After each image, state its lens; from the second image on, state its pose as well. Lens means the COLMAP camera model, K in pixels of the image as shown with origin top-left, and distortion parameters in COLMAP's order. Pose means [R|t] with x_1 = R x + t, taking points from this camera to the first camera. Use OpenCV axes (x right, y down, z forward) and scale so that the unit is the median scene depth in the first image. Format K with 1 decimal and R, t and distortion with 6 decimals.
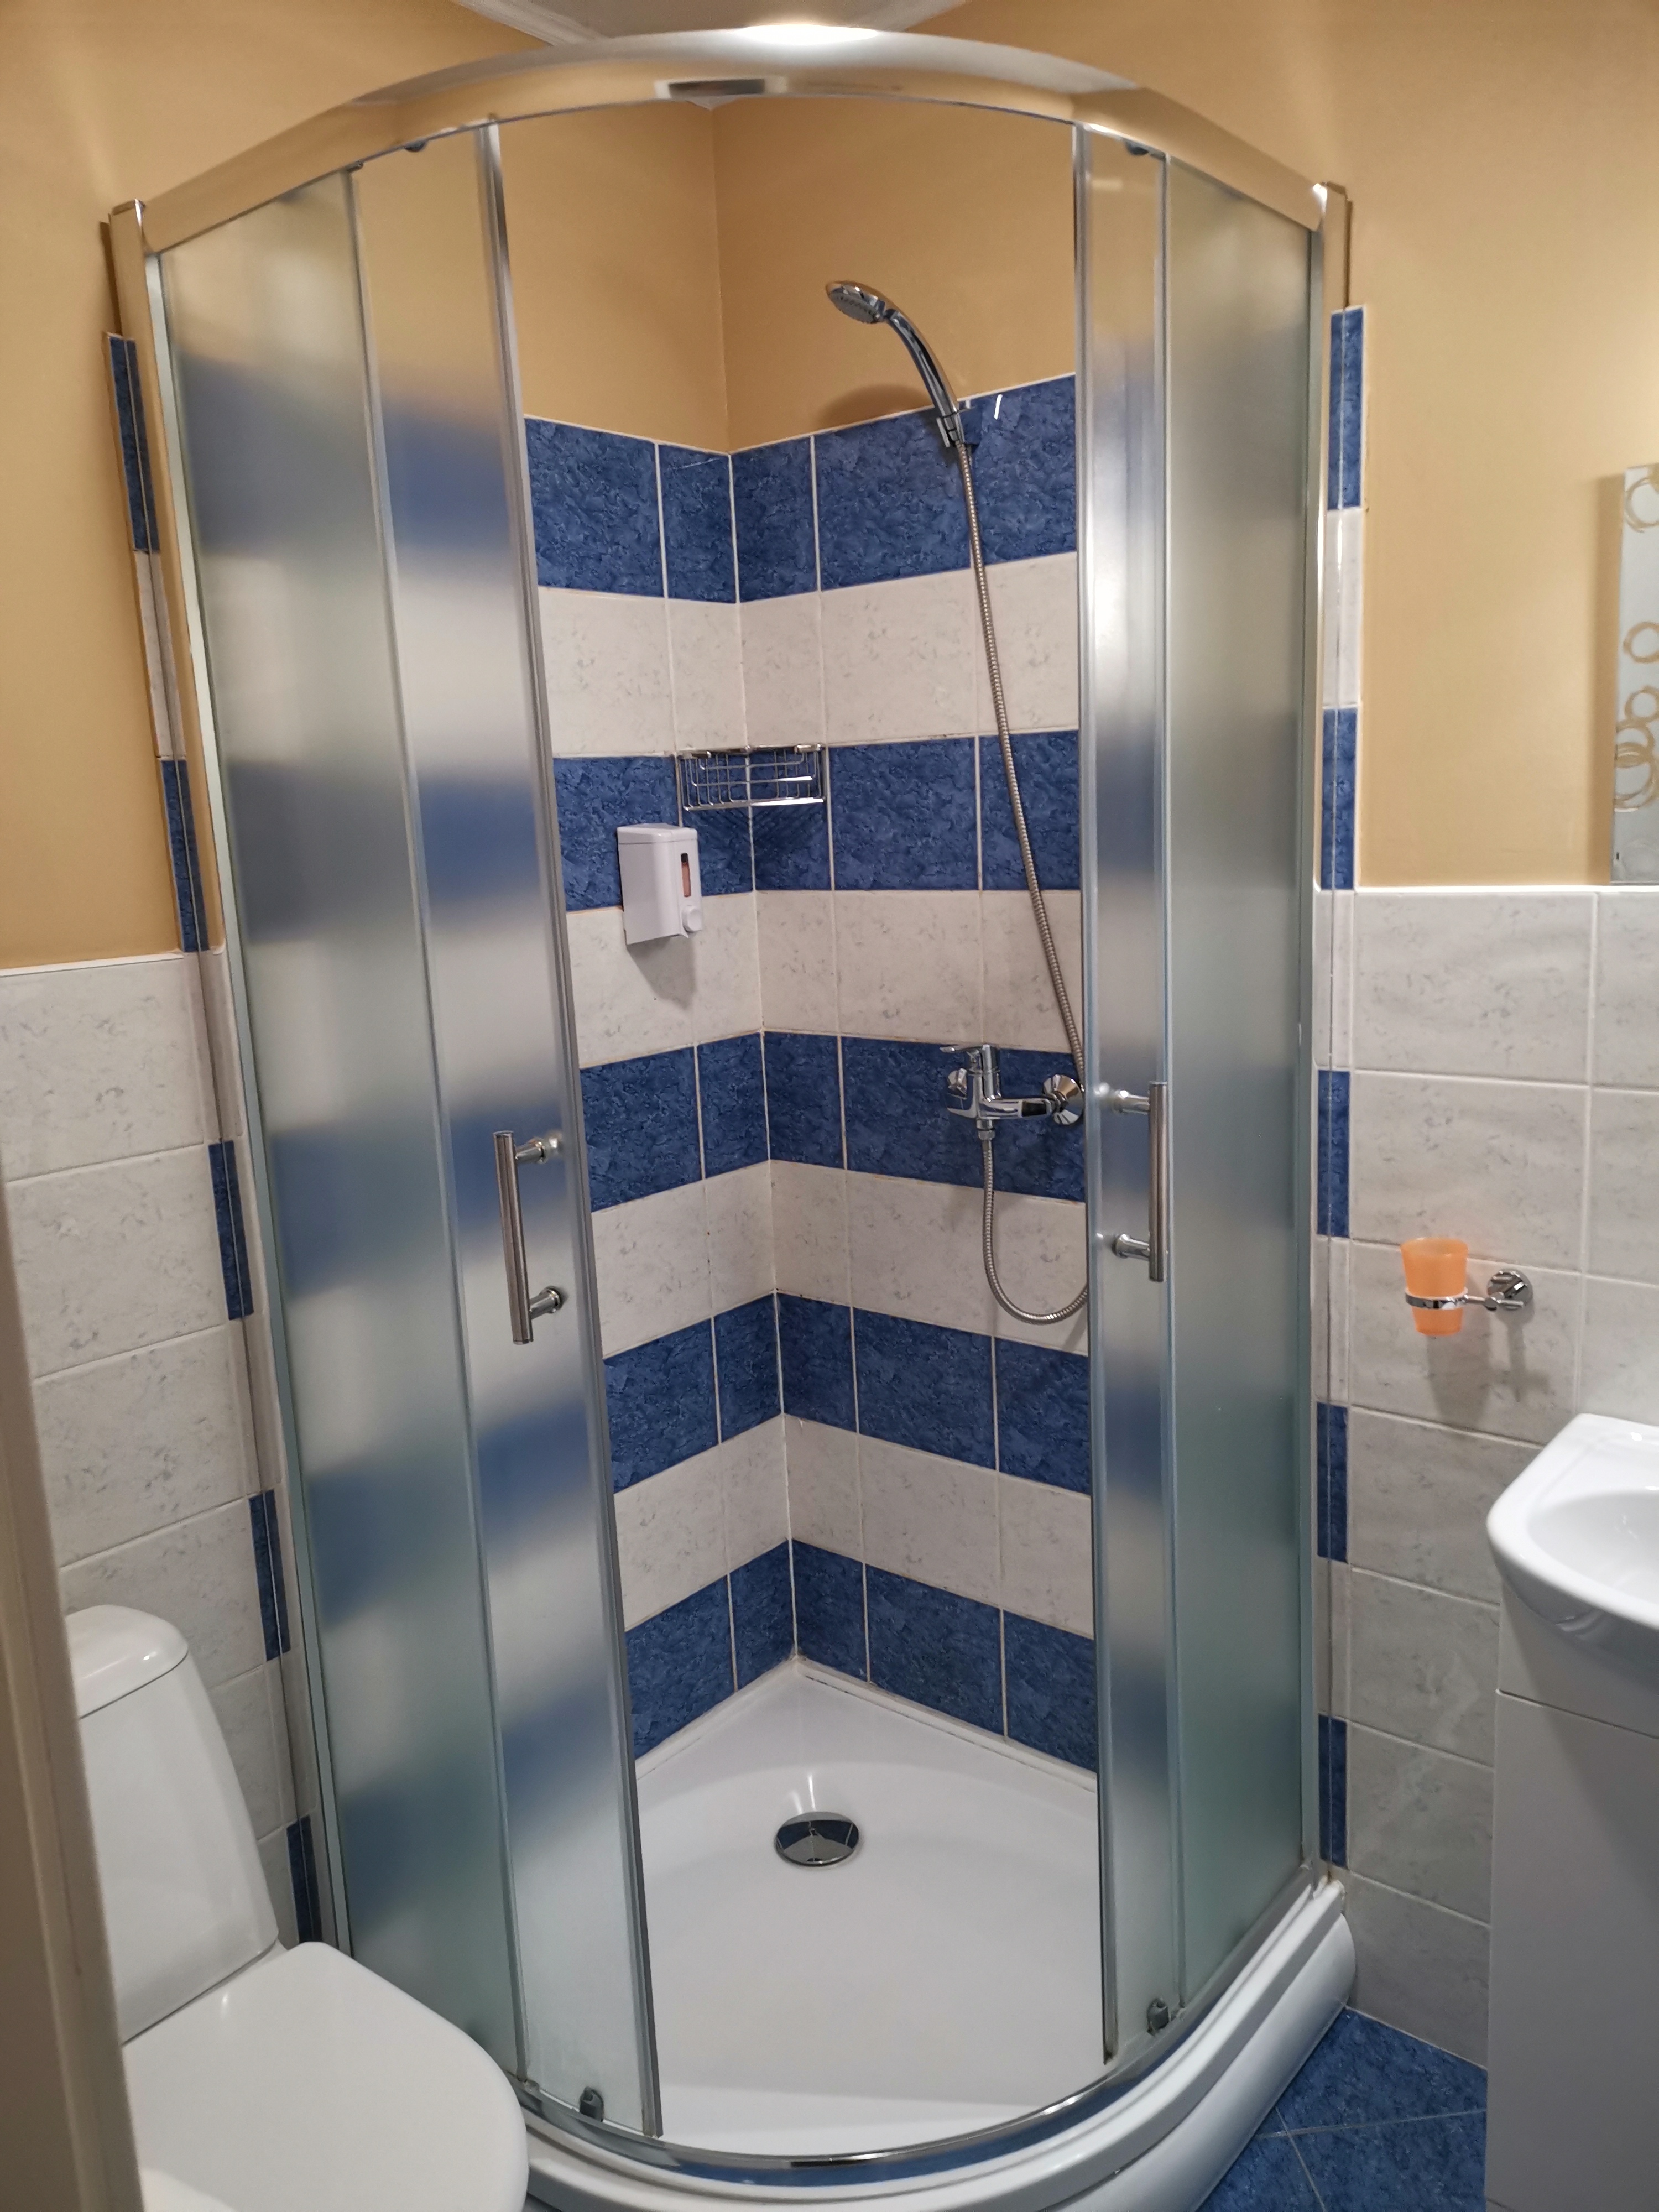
lens RADIAL K [[1663.8, 0, 829.6], [0, 1663.8, 1108.8], [0, 0, 1]] dist [0.039660, -0.025389]
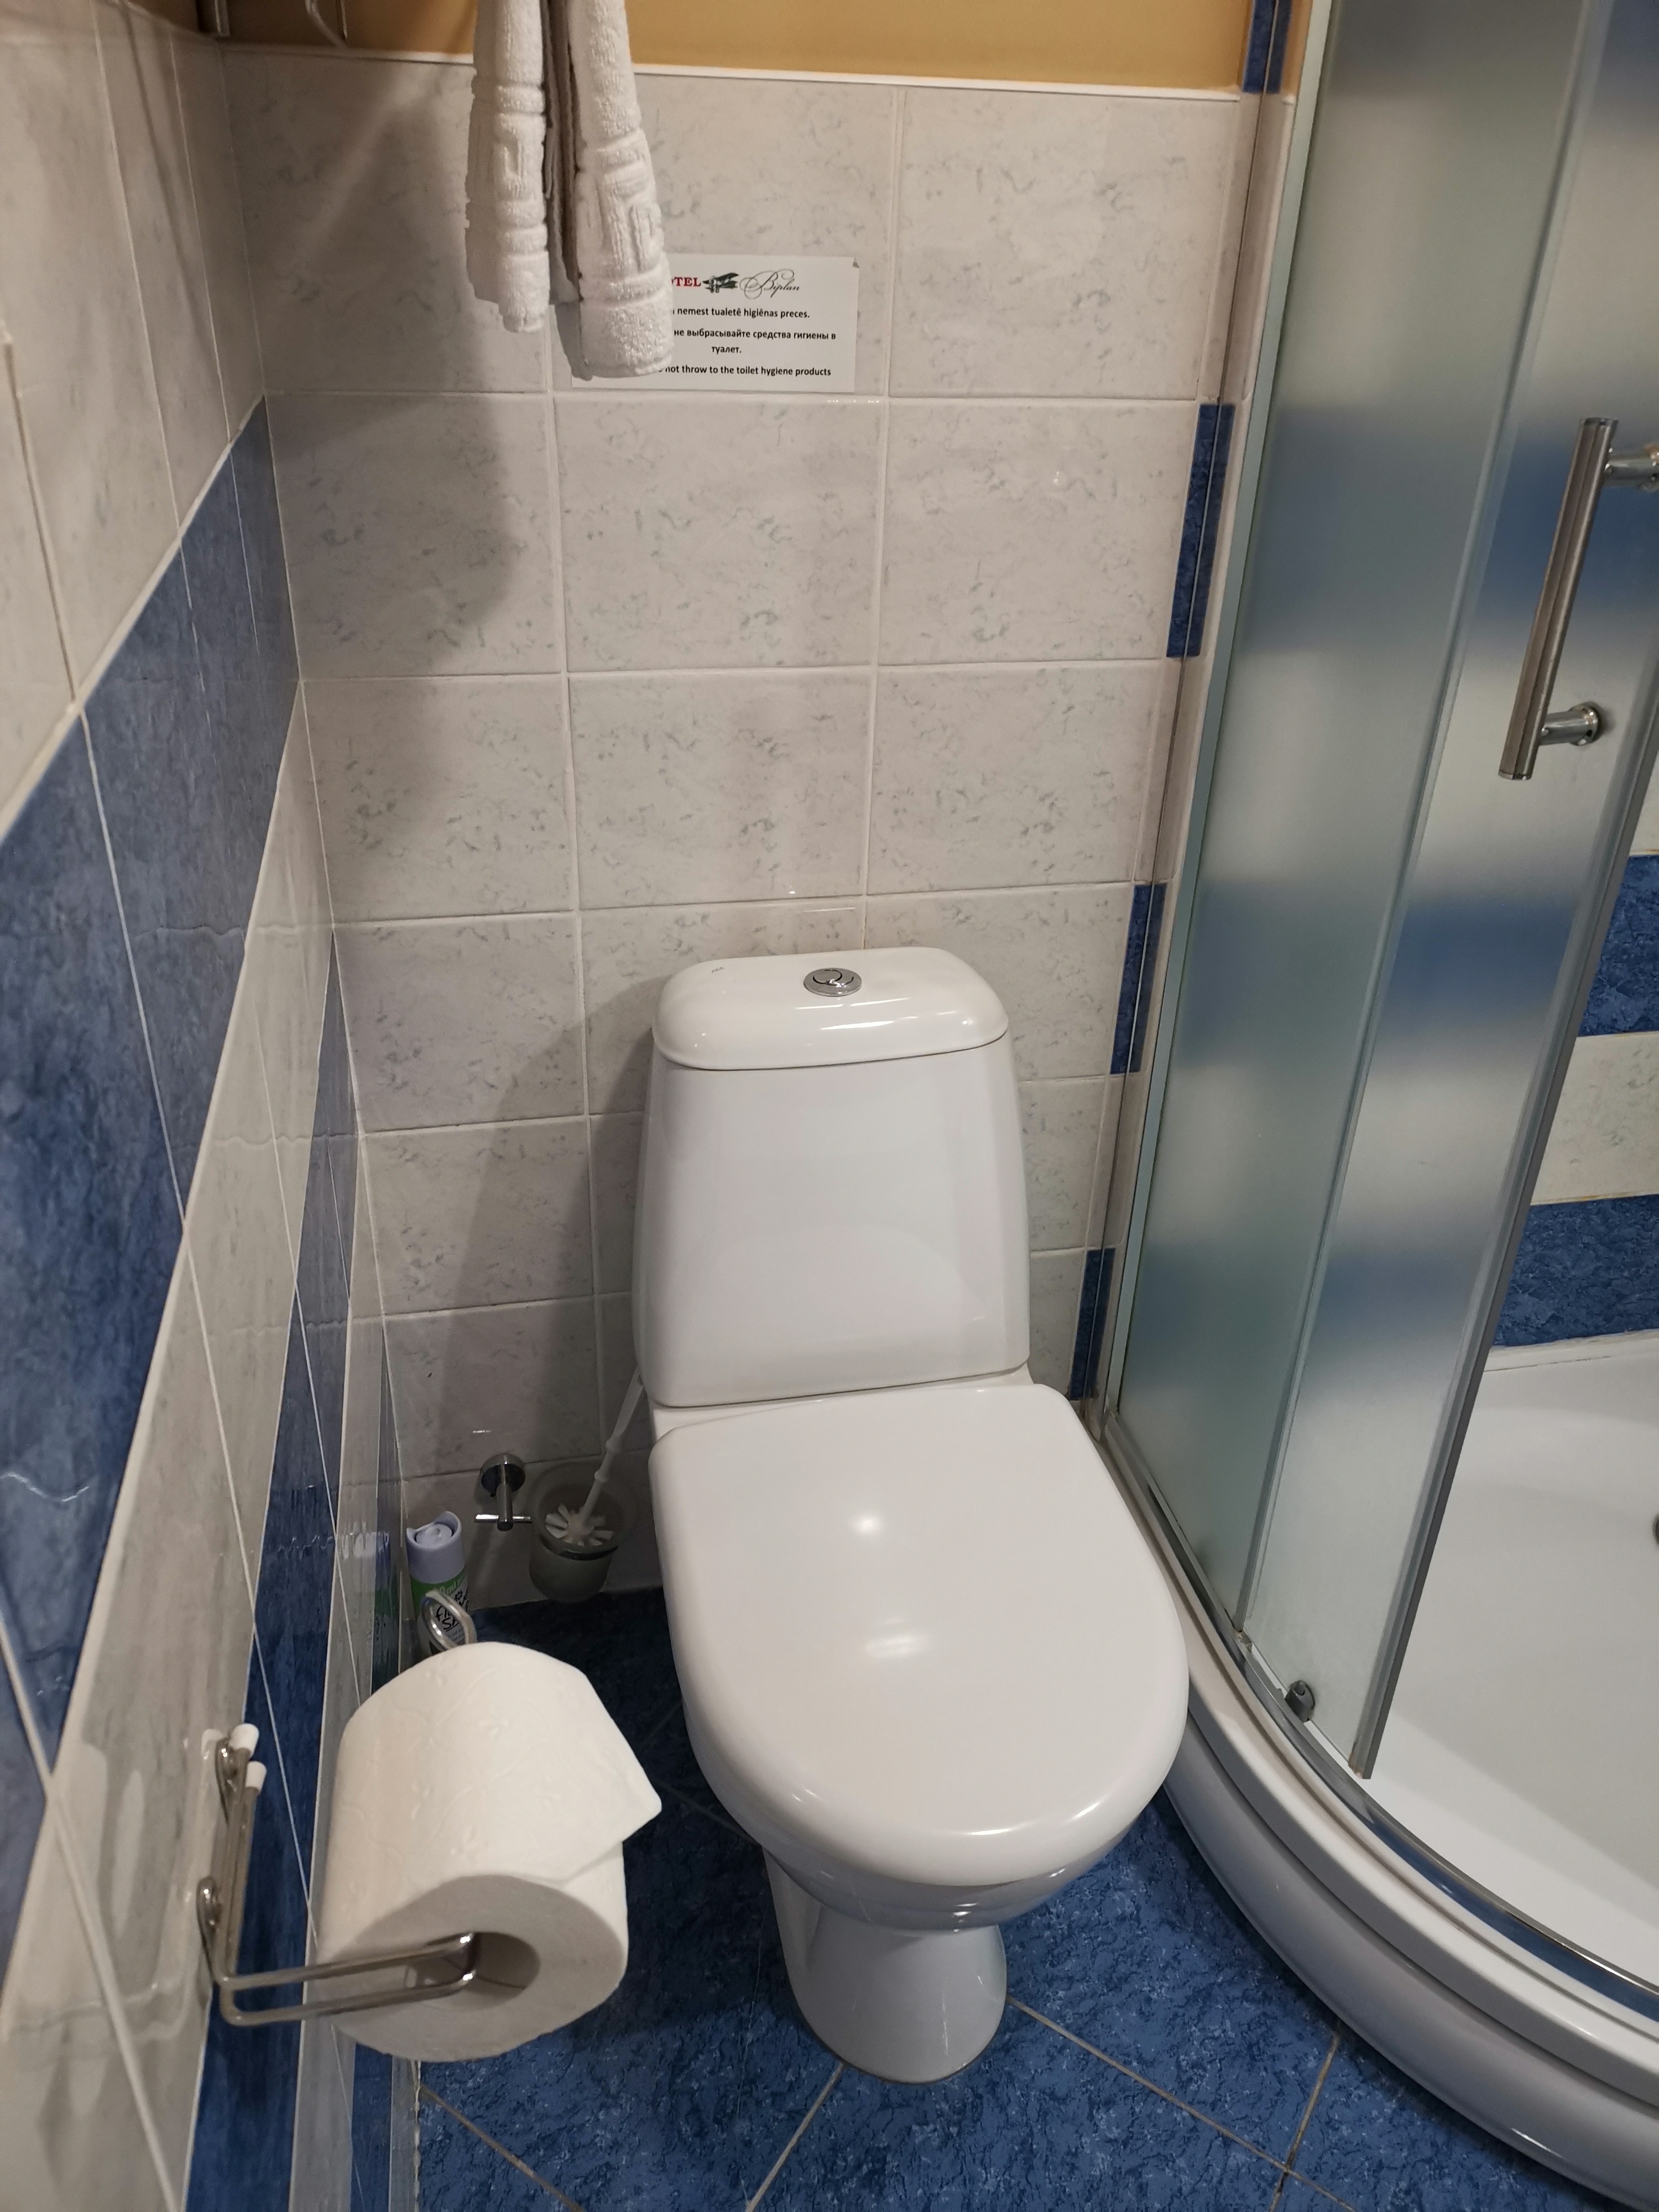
lens RADIAL K [[1663.8, 0, 824.4], [0, 1663.8, 1111.4], [0, 0, 1]] dist [0.039660, -0.025389]
pose [[0.778505, 0.373418, -0.504470, -0.014242], [-0.181855, 0.903483, 0.388133, 0.046878], [0.600716, -0.210423, 0.771274, 0.272629]]
